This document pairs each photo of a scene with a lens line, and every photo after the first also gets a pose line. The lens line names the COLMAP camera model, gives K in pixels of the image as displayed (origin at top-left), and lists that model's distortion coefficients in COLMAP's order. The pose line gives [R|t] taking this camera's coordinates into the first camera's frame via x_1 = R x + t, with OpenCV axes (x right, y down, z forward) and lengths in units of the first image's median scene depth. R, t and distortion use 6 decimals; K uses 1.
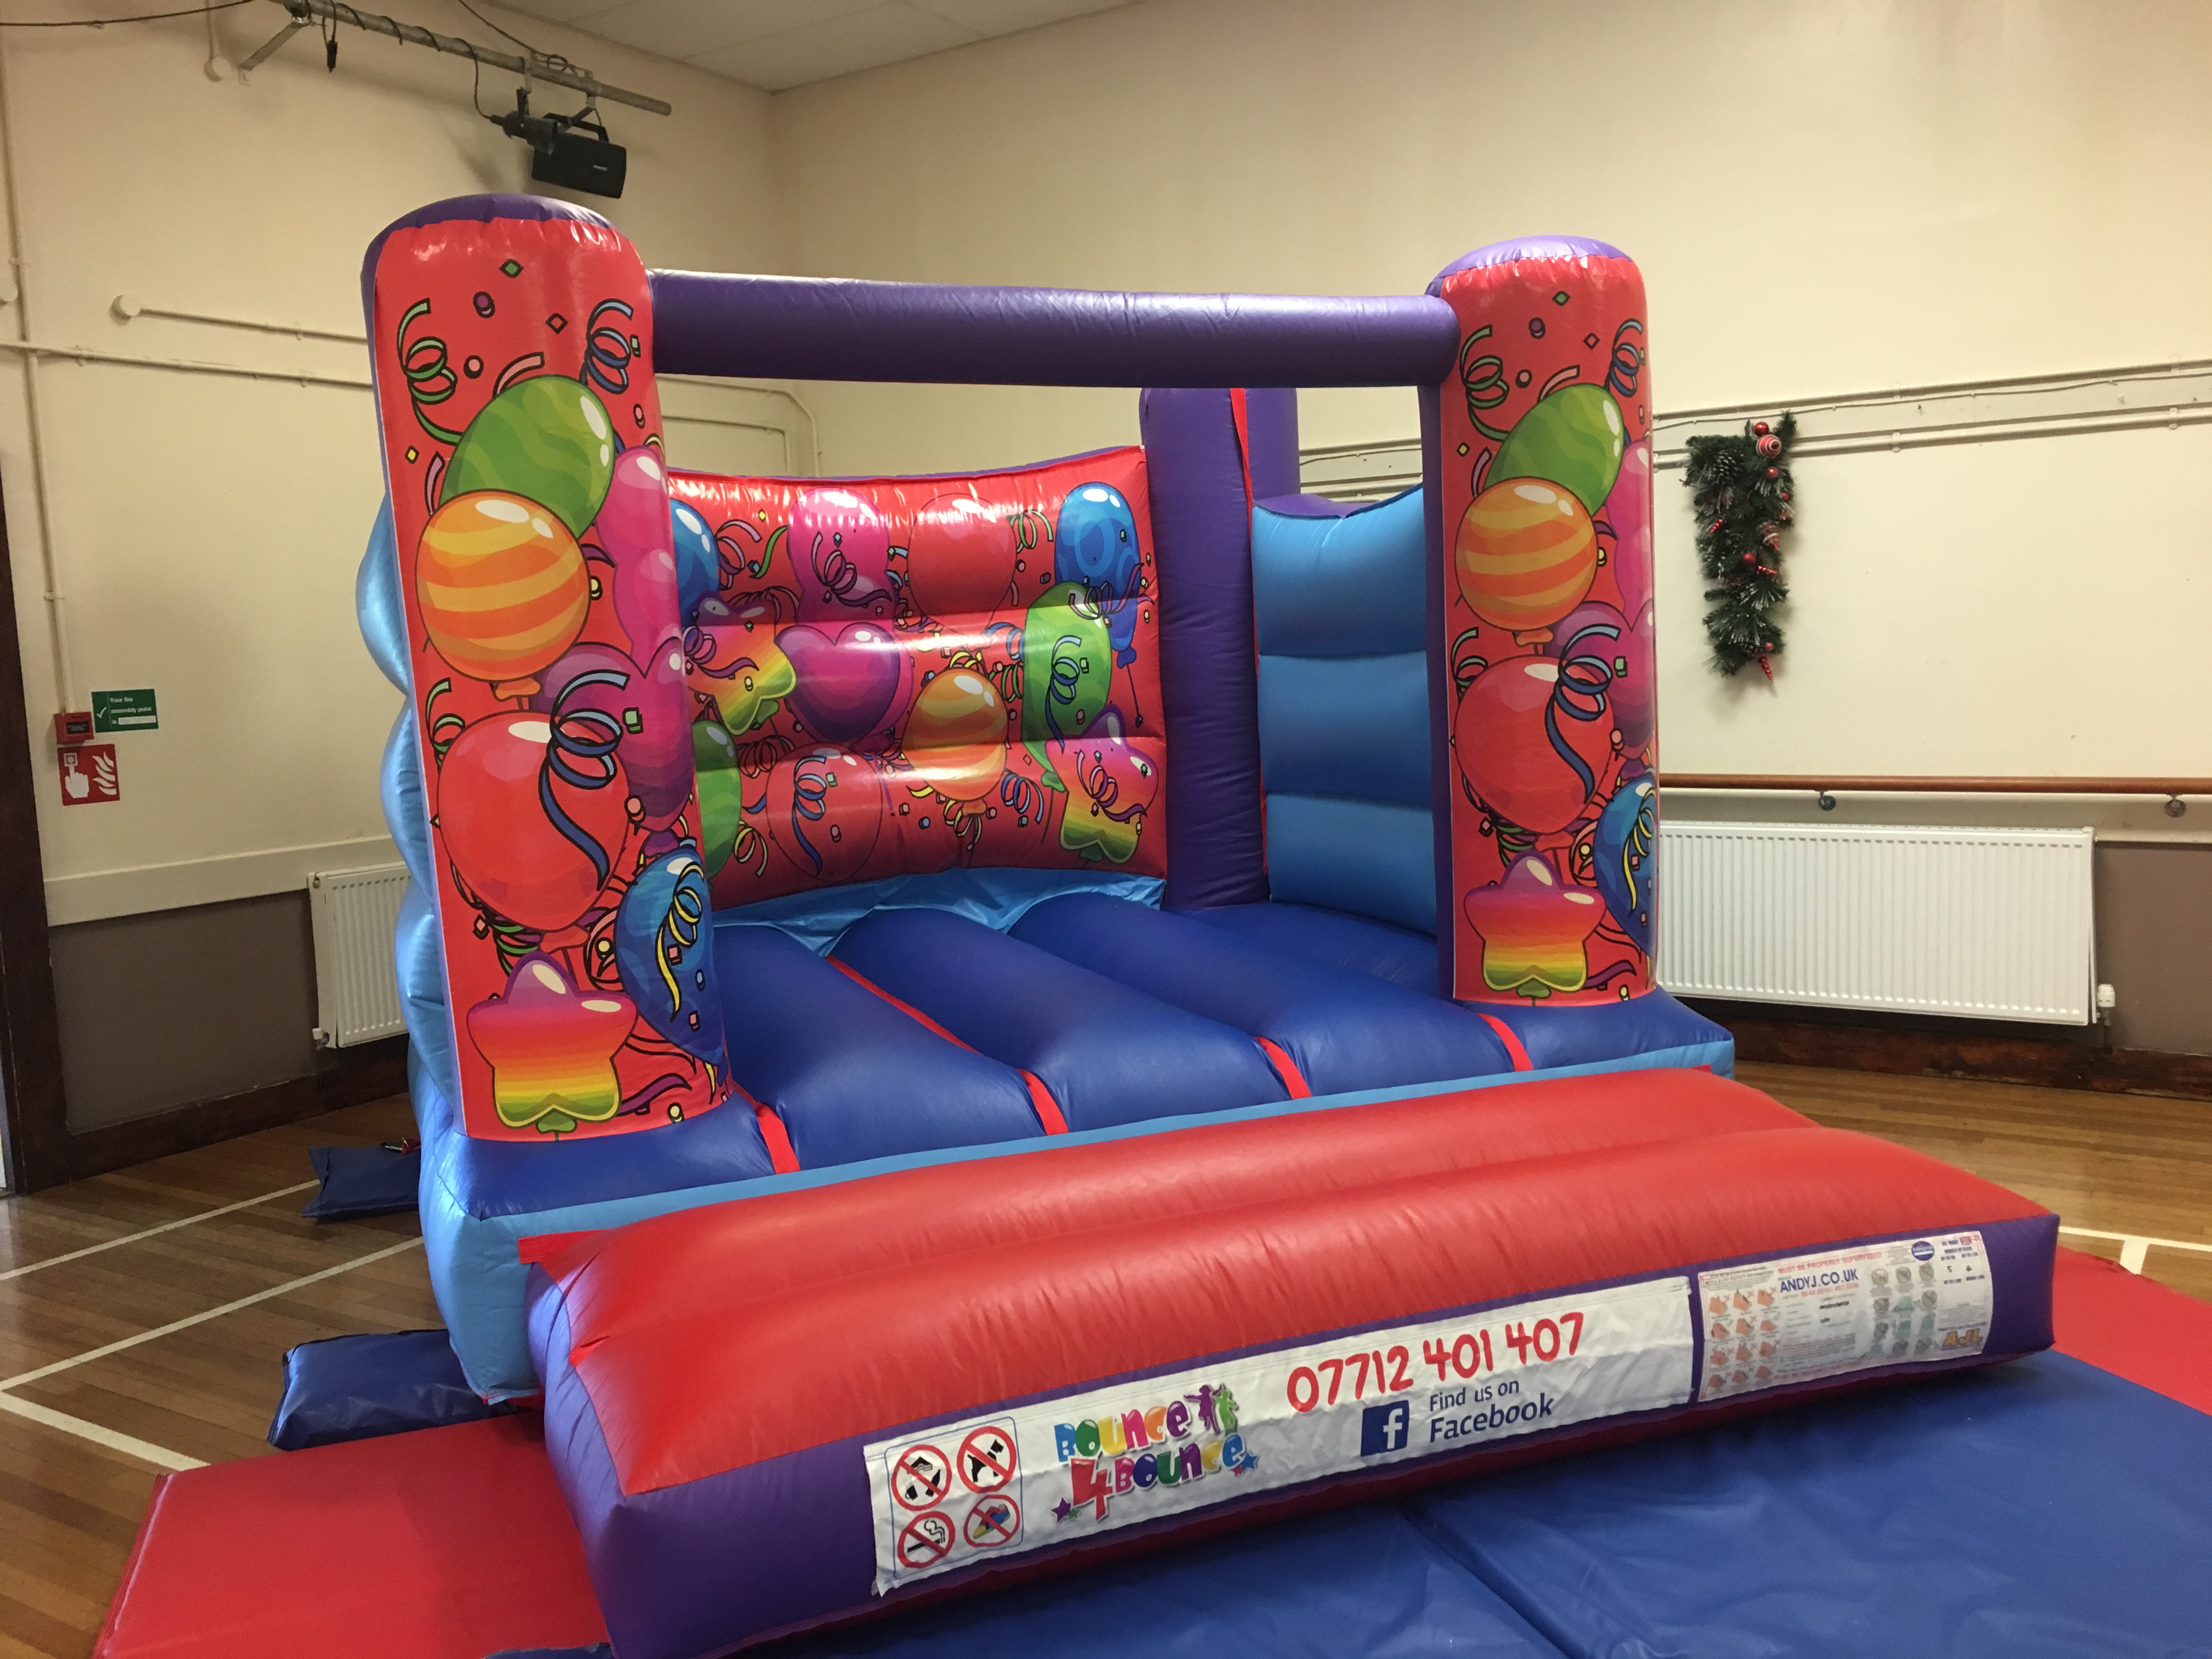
lens RADIAL K [[1878.1, 0, 1106.0], [0, 1878.1, 829.5], [0, 0, 1]] dist [0.098616, -0.134384]
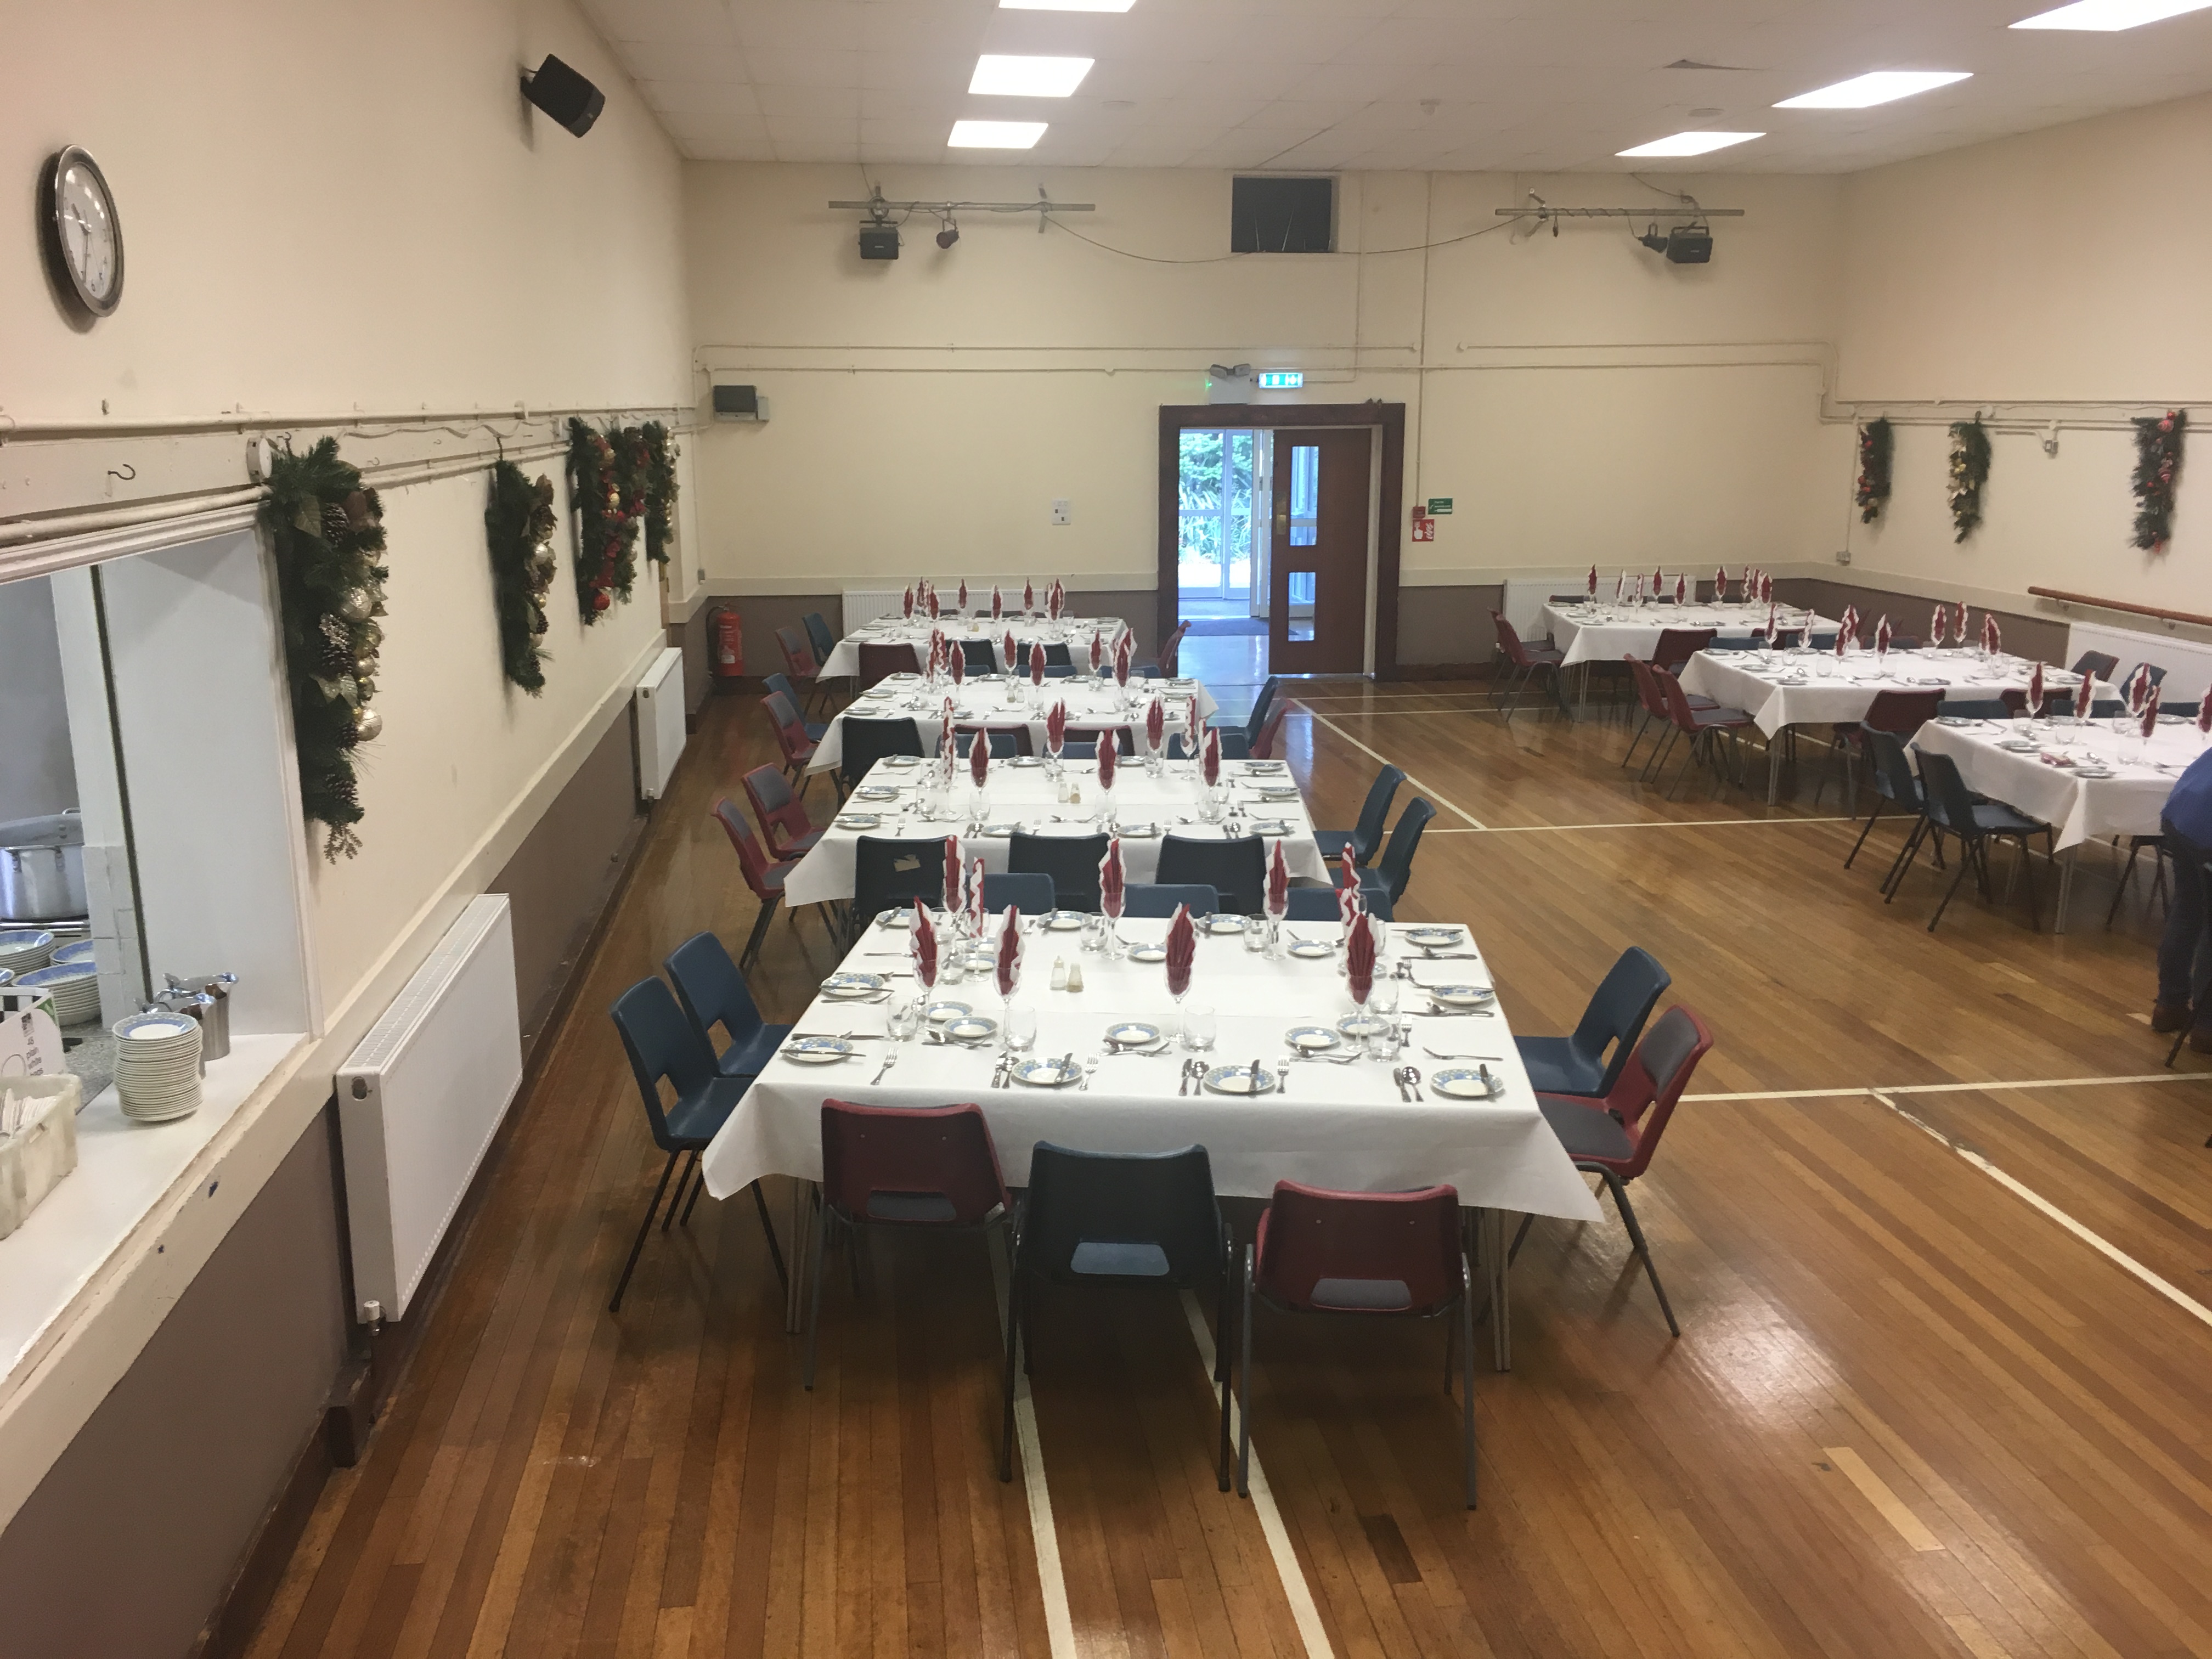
lens RADIAL K [[1878.1, 0, 1106.0], [0, 1878.1, 829.5], [0, 0, 1]] dist [0.098616, -0.134384]
pose [[0.633475, 0.207937, -0.745299, 1.186987], [-0.102384, 0.977270, 0.185634, -0.062657], [0.766959, -0.041288, 0.640366, -0.994924]]
